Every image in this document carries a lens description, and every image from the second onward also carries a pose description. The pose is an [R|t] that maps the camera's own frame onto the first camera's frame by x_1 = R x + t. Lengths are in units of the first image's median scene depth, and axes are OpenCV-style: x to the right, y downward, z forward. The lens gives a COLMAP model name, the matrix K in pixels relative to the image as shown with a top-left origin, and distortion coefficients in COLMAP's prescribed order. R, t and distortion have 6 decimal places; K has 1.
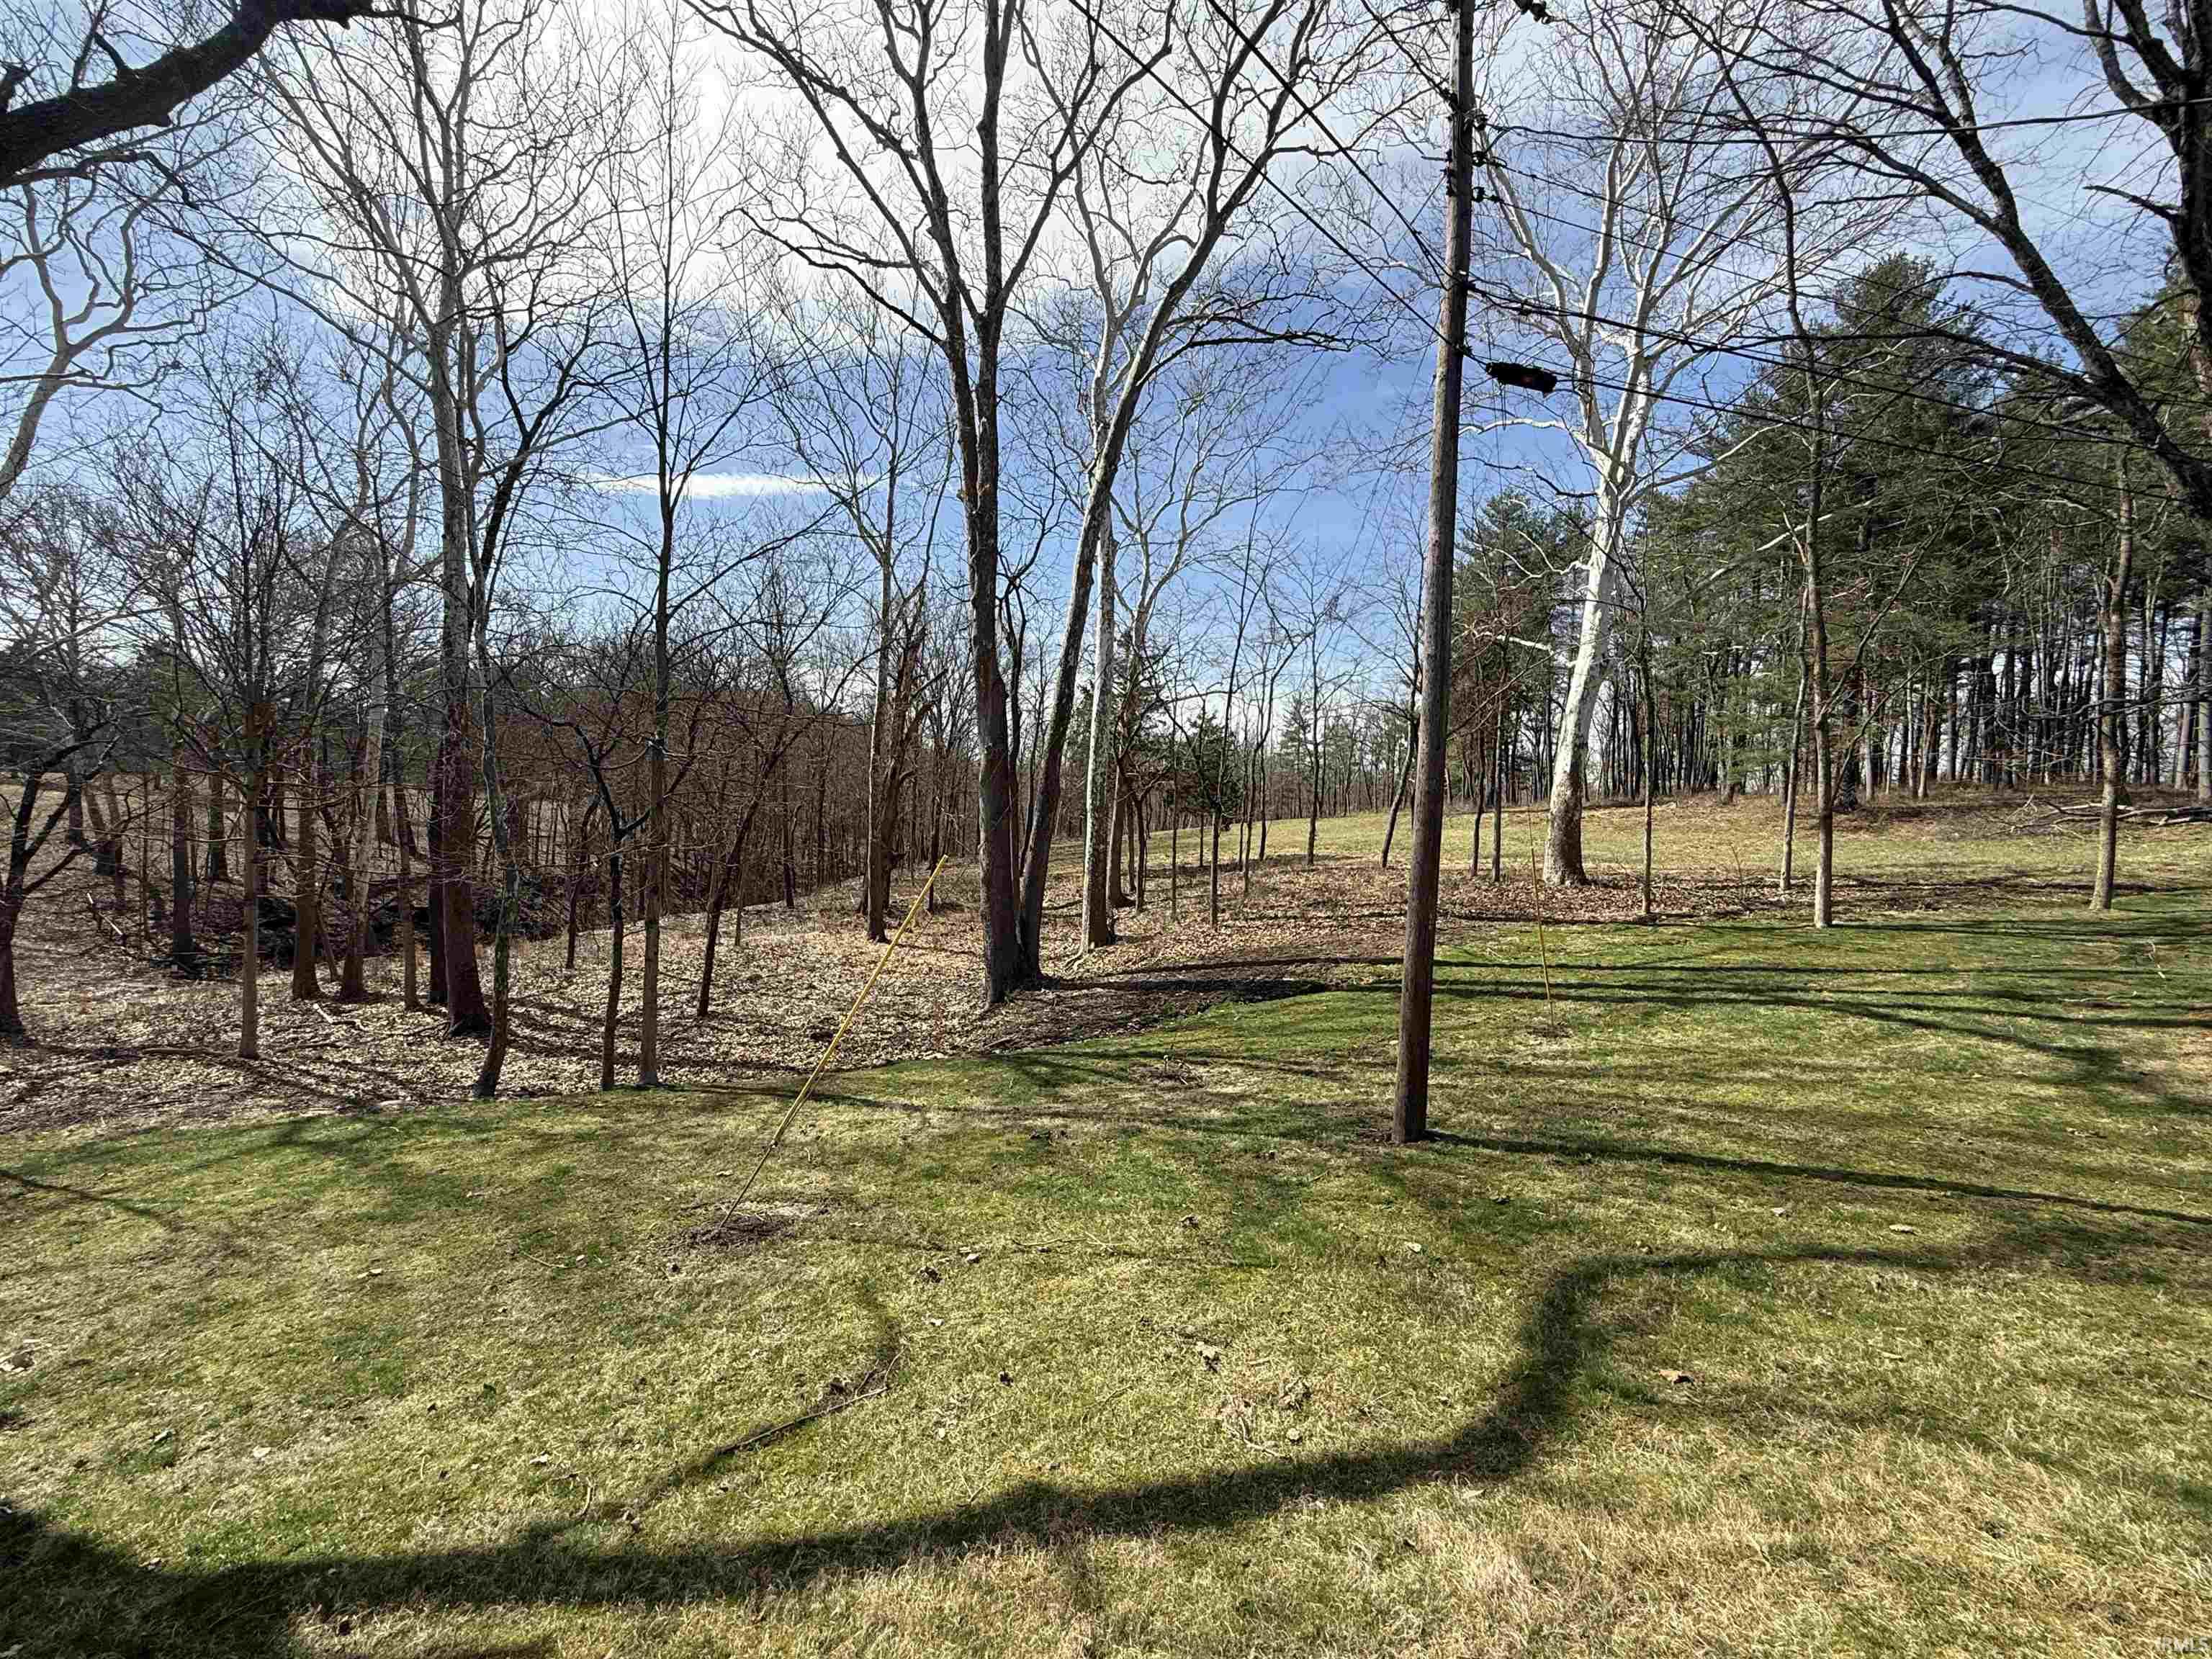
lens RADIAL K [[904.5, 0, 1106.0], [0, 904.5, 829.5], [0, 0, 1]] dist [-0.001505, -0.000660]
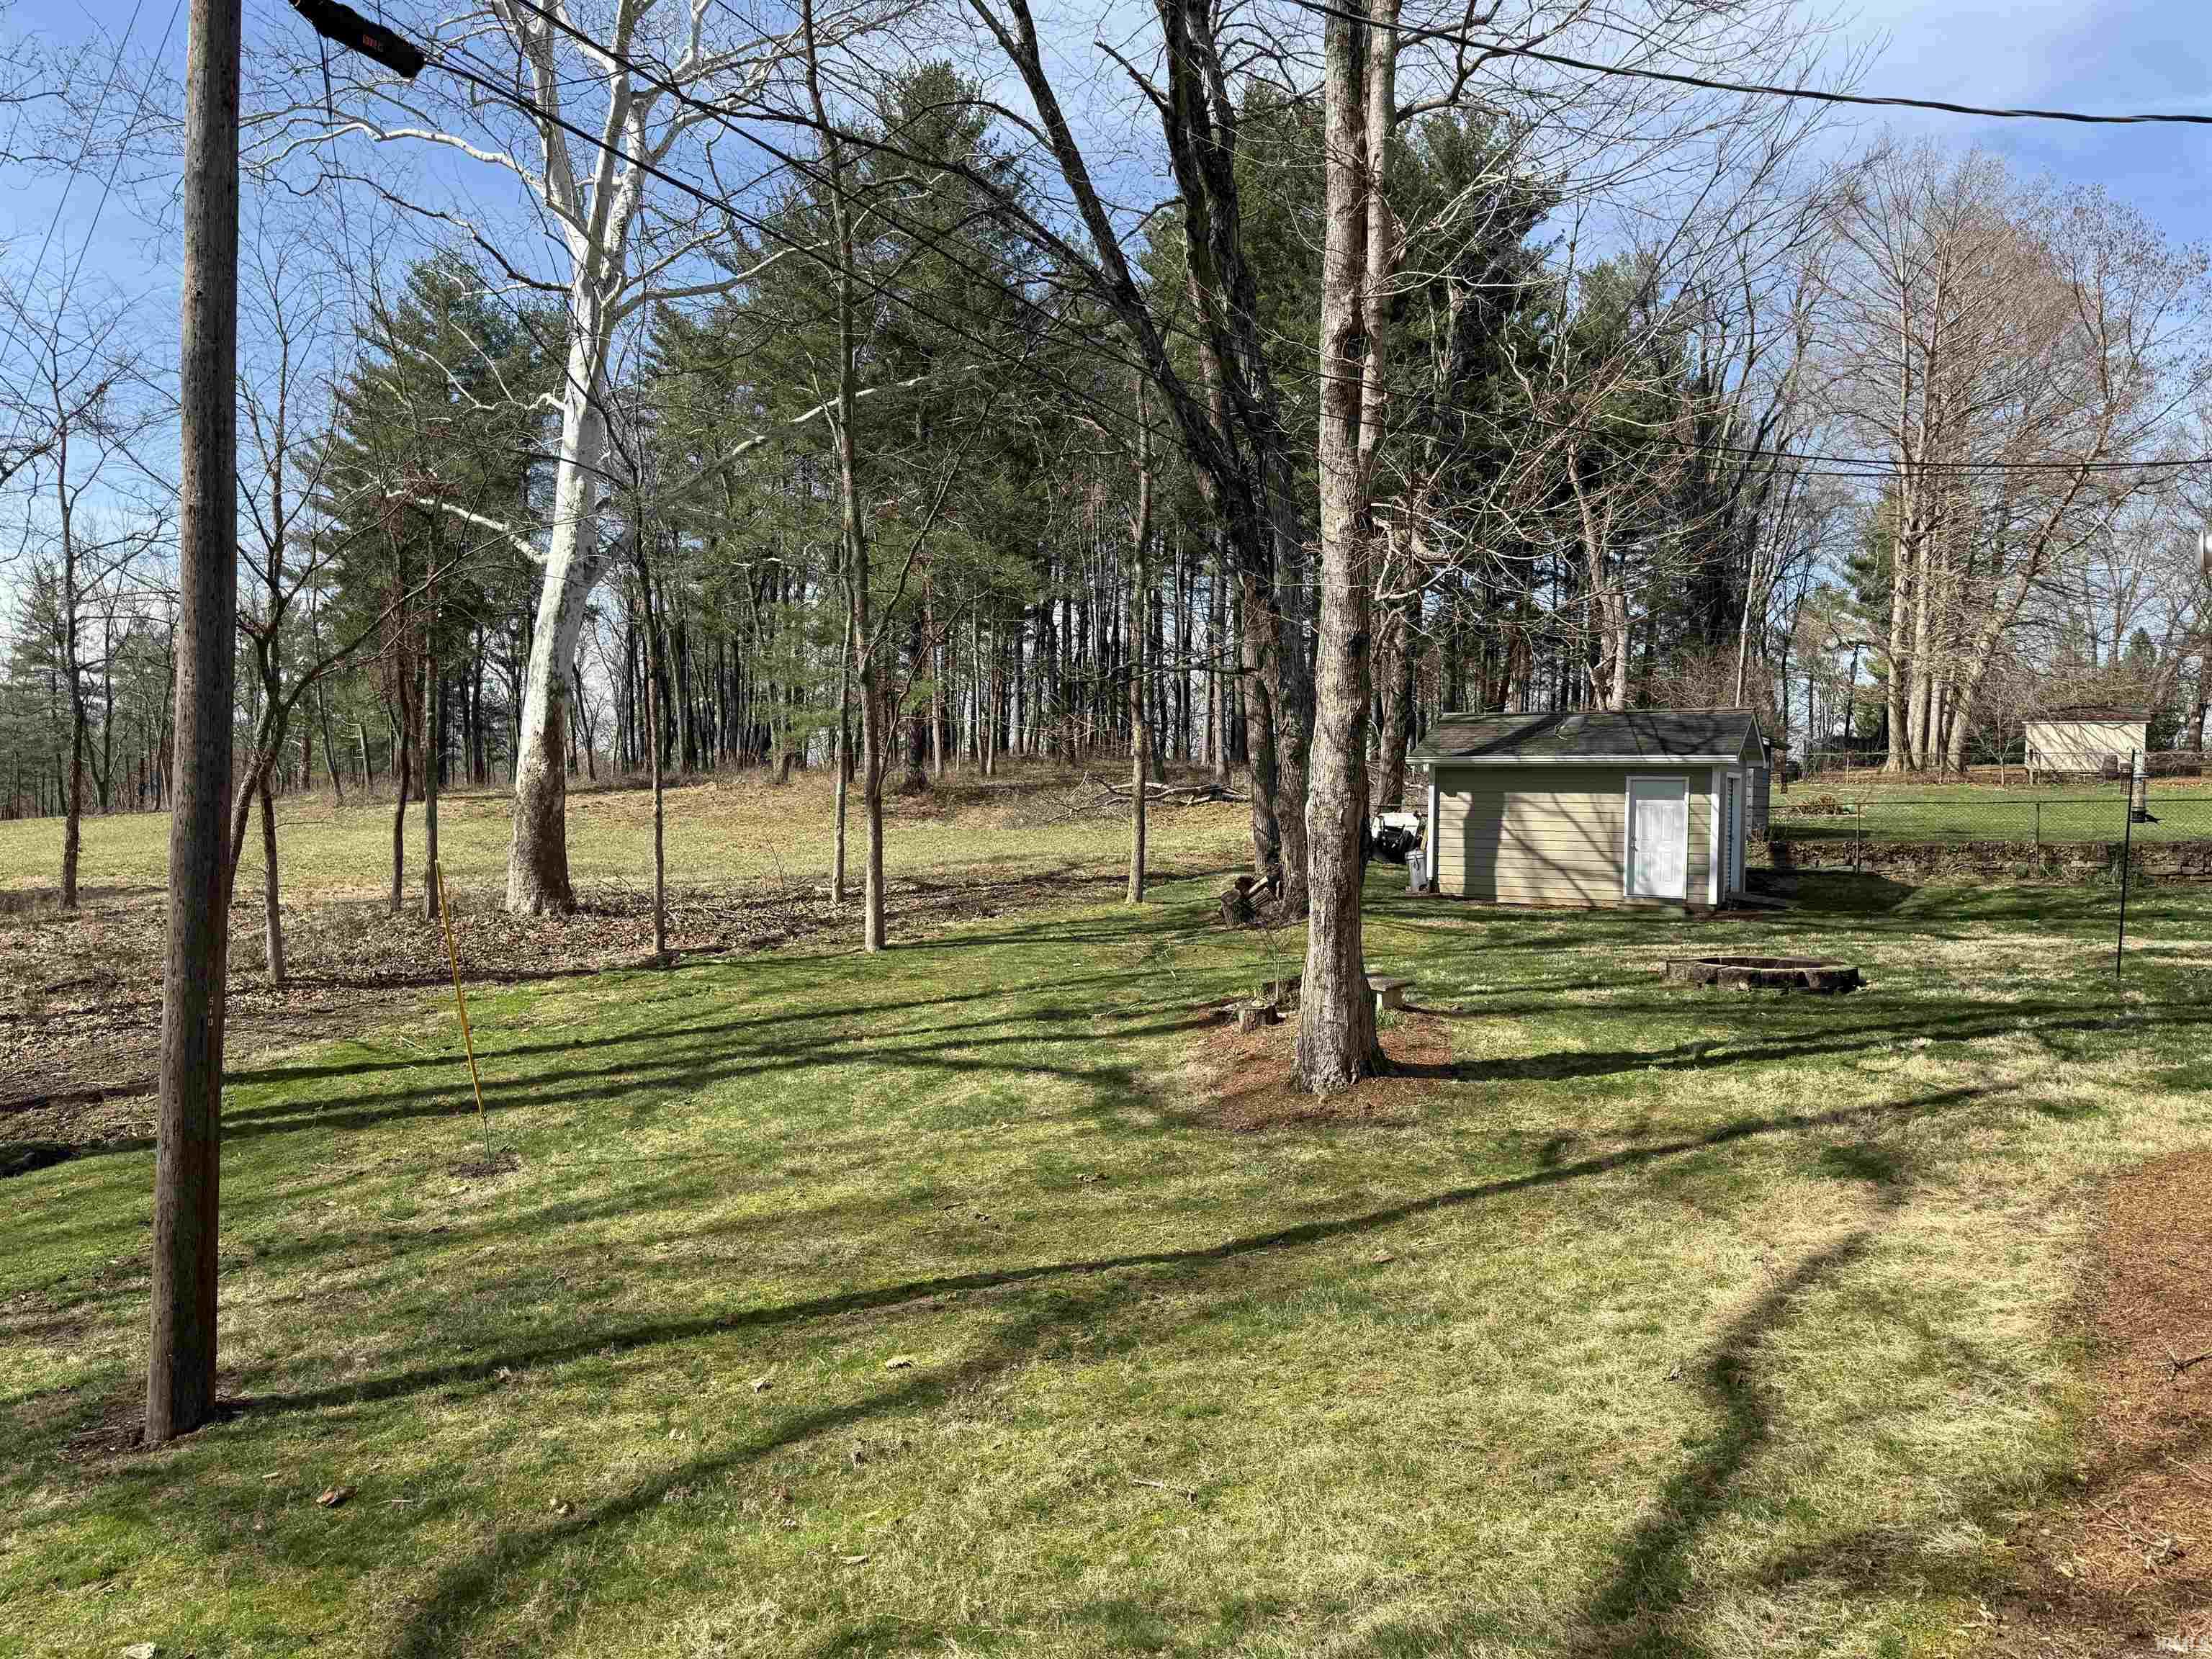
lens RADIAL K [[1514.9, 0, 1050.4], [0, 1514.9, 861.0], [0, 0, 1]] dist [0.068384, -0.136060]
pose [[0.718072, -0.040242, 0.694805, 0.035673], [0.025308, 0.999176, 0.031716, -0.000571], [-0.695509, -0.005190, 0.718499, 0.005754]]
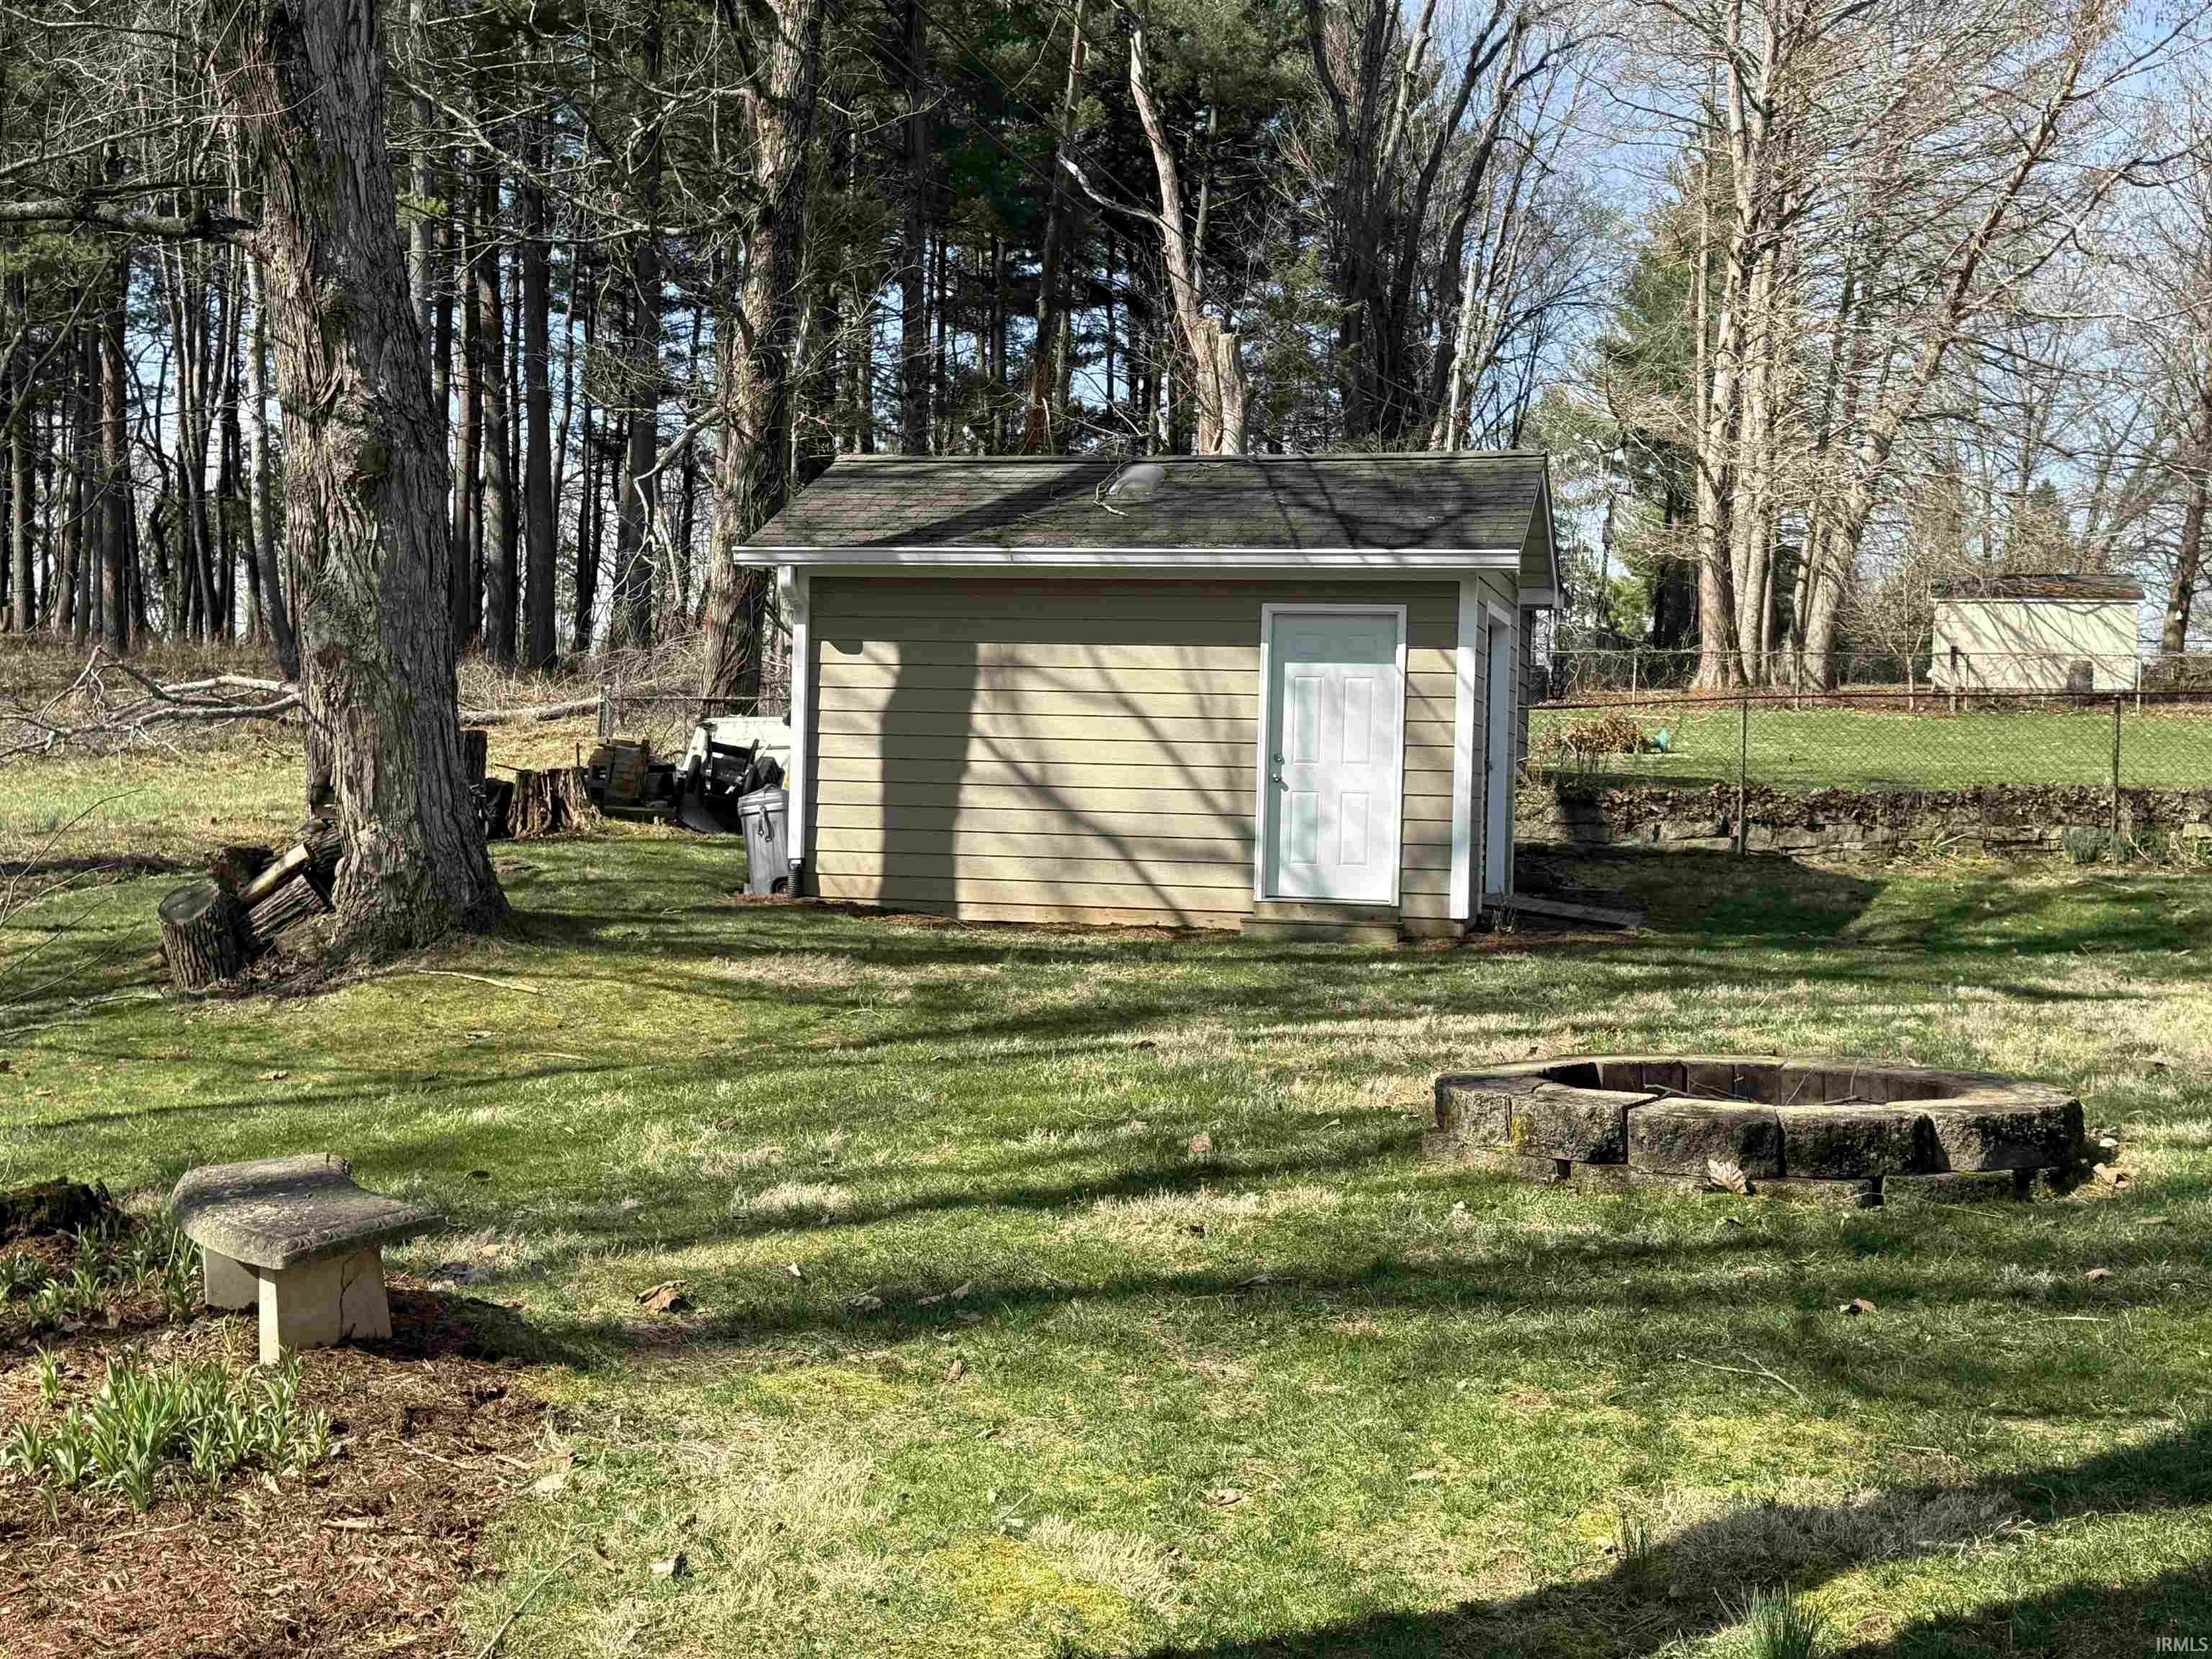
lens RADIAL K [[2772.5, 0, 1106.0], [0, 2772.5, 829.5], [0, 0, 1]] dist [0.122413, -0.006412]
pose [[0.466708, -0.025071, 0.884056, 0.622590], [0.013947, 0.999682, 0.020987, 0.057134], [-0.884302, 0.002535, 0.466909, 0.301395]]
